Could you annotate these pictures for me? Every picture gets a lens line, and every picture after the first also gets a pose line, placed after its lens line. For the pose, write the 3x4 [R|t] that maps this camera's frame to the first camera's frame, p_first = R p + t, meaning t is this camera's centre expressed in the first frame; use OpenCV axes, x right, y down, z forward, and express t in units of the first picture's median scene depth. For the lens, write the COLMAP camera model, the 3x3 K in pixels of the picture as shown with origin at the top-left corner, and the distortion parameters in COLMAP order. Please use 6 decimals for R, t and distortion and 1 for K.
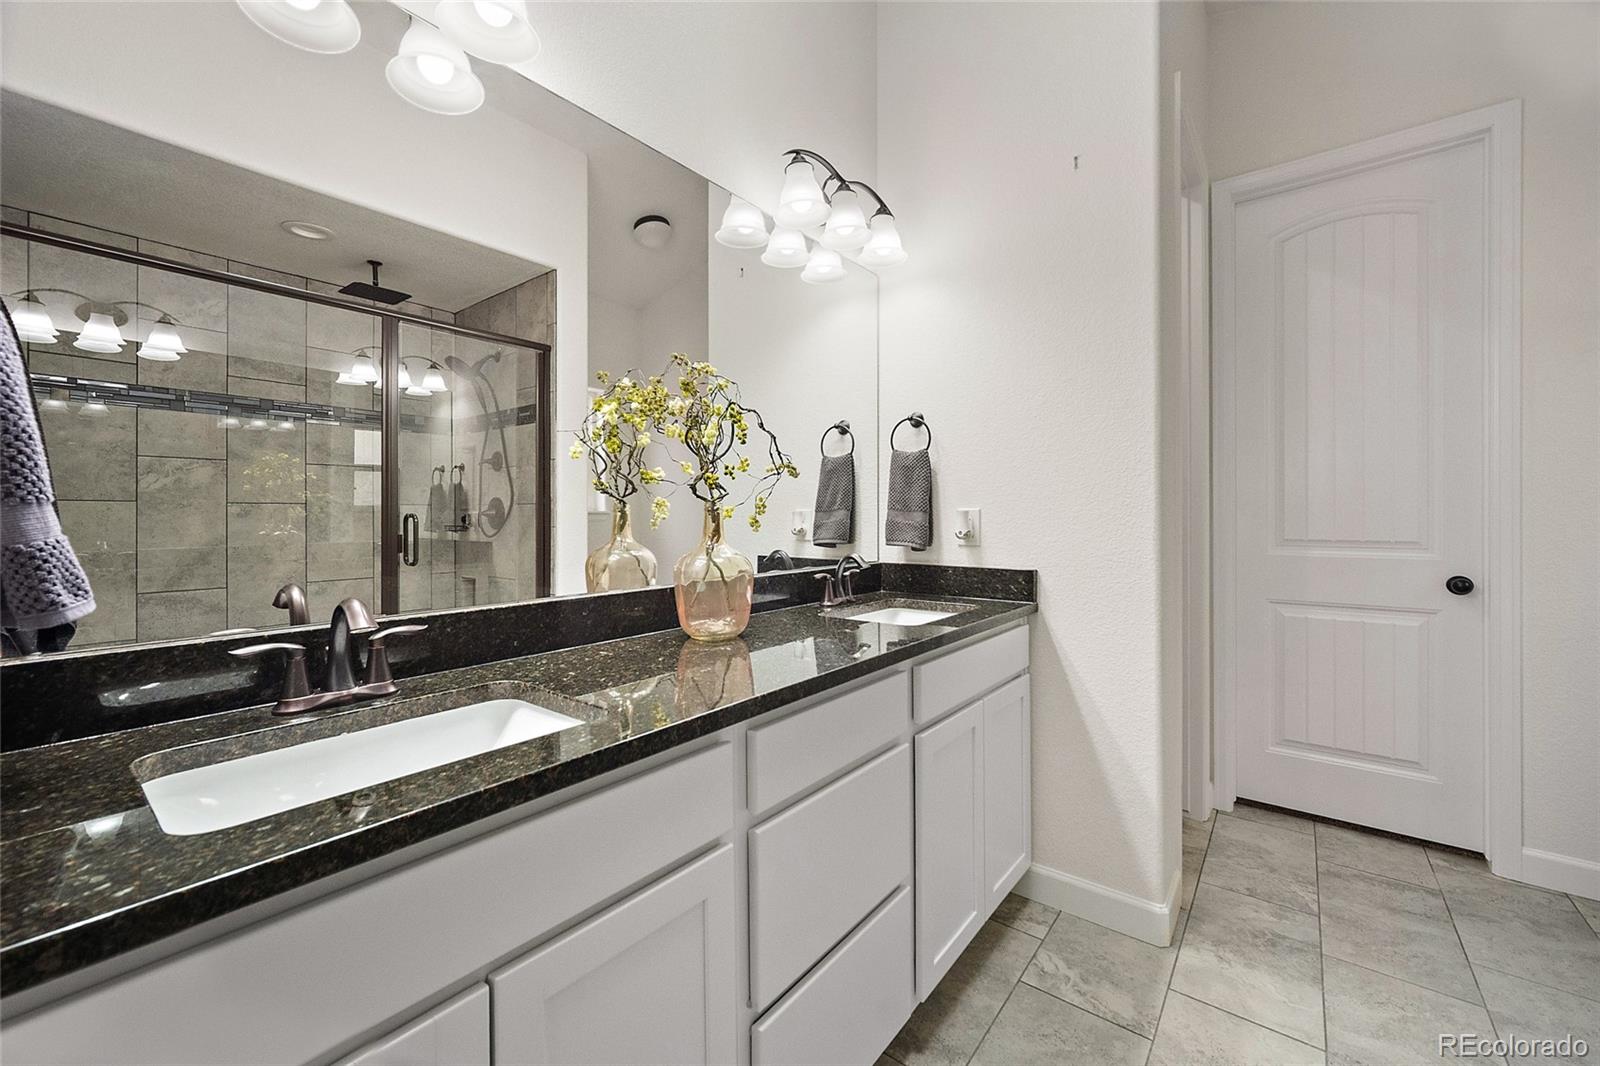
lens RADIAL K [[633.1, 0, 791.9], [0, 633.1, 530.6], [0, 0, 1]] dist [-0.001200, -0.000027]
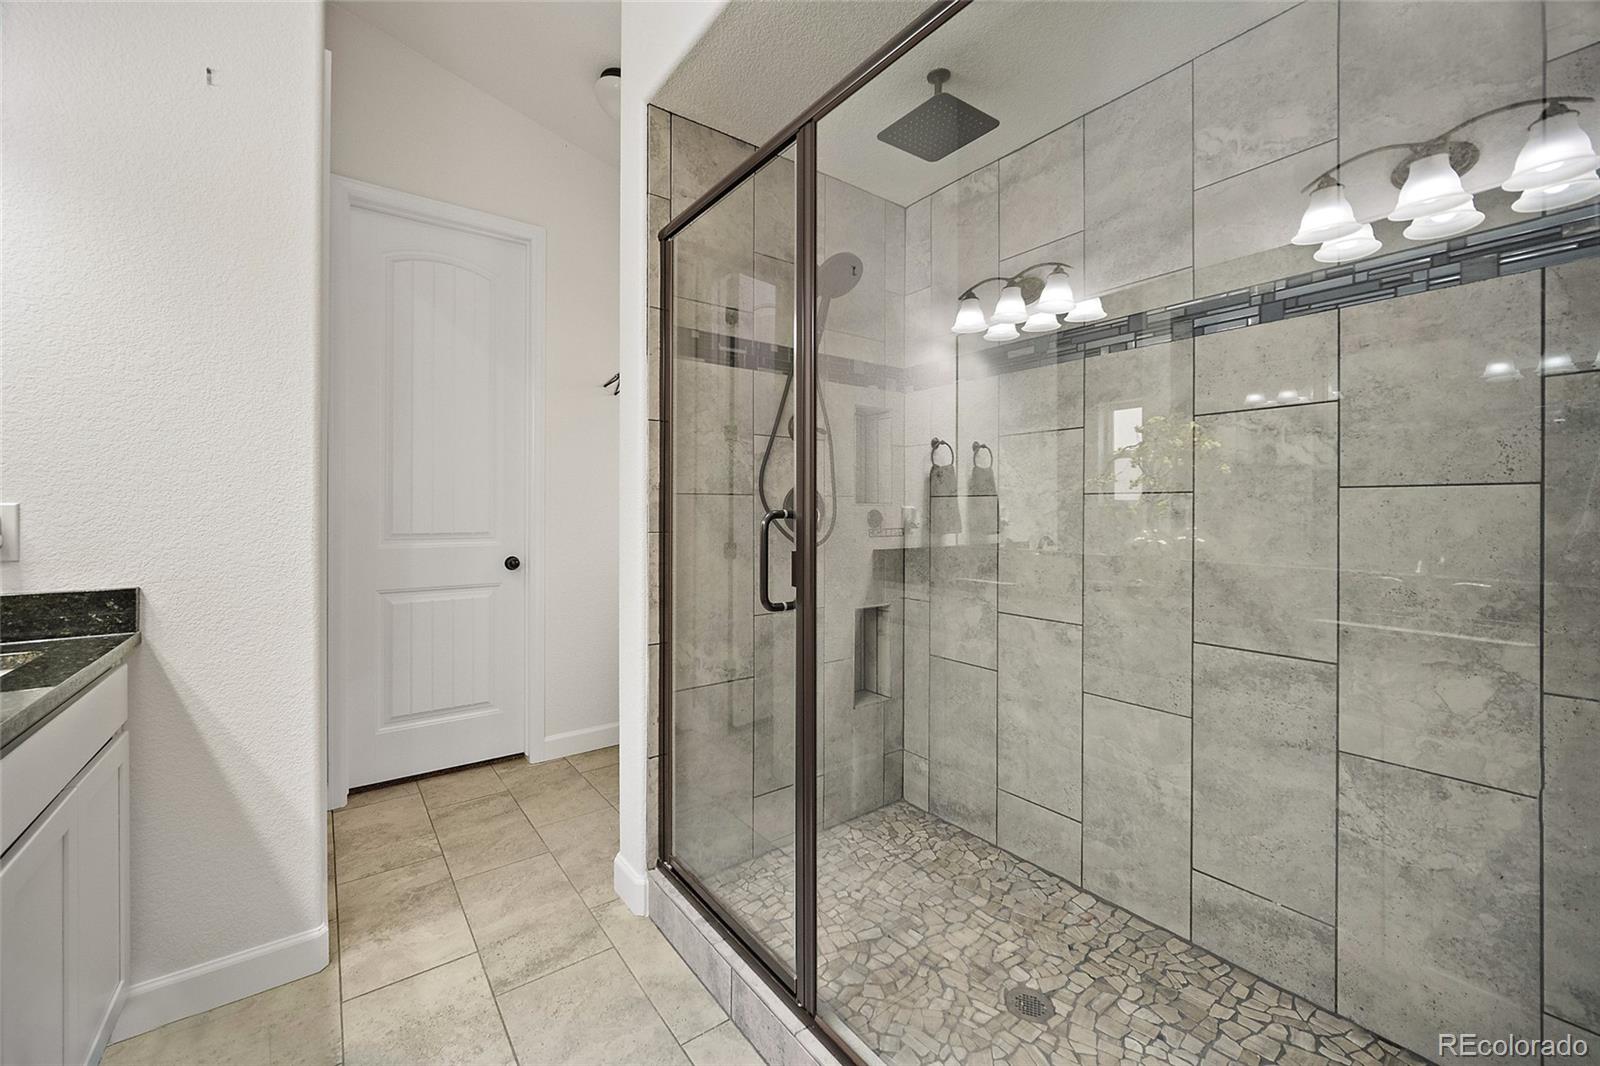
lens RADIAL K [[633.1, 0, 791.9], [0, 633.1, 530.6], [0, 0, 1]] dist [-0.001200, -0.000027]
pose [[0.258045, -0.030102, 0.965664, -0.115190], [0.022160, 0.999436, 0.025233, -0.005513], [-0.965879, 0.014888, 0.258566, 0.062111]]
